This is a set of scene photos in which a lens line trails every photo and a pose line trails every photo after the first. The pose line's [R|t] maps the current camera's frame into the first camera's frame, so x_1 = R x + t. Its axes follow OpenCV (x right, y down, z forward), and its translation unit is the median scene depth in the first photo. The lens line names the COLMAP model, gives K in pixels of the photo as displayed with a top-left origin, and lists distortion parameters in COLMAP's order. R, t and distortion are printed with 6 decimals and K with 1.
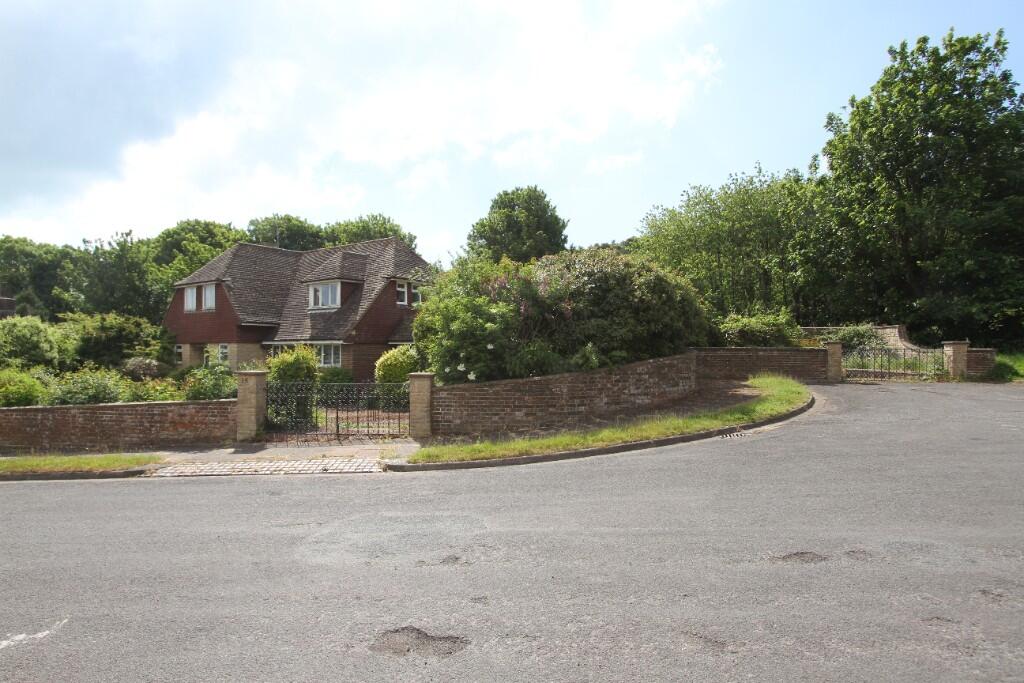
lens RADIAL K [[633.4, 0, 509.9], [0, 633.4, 341.0], [0, 0, 1]] dist [-0.007871, 0.005175]
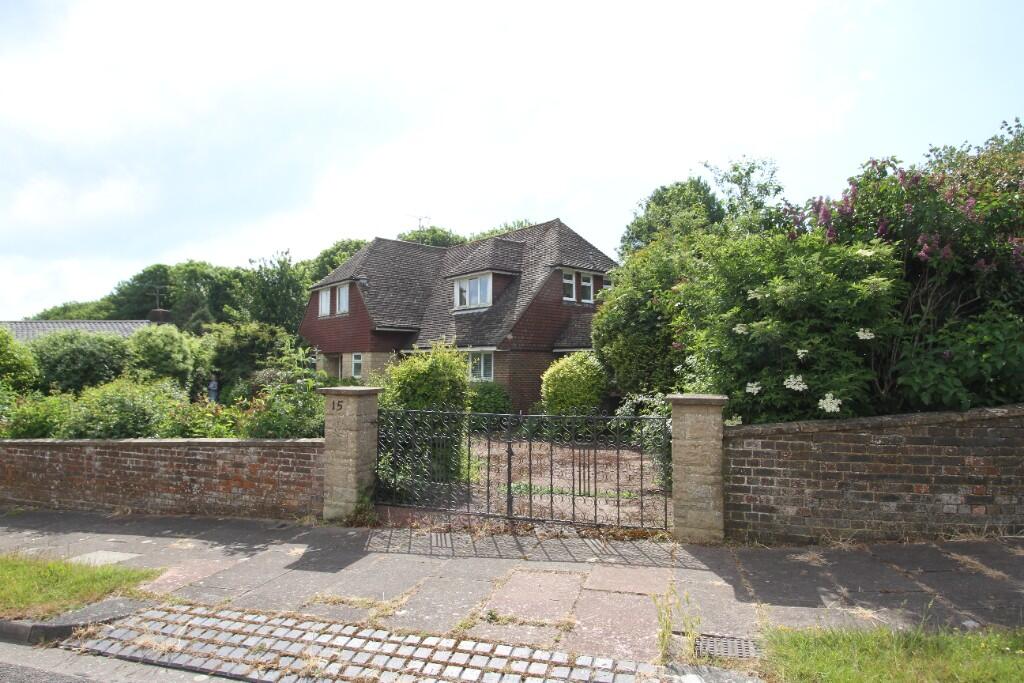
lens RADIAL K [[567.8, 0, 512.5], [0, 567.8, 345.2], [0, 0, 1]] dist [-0.002891, 0.000428]
pose [[0.979203, -0.006858, -0.202767, -0.108305], [0.002001, 0.999706, -0.024145, 0.014497], [0.202873, 0.023237, 0.978929, 0.340305]]
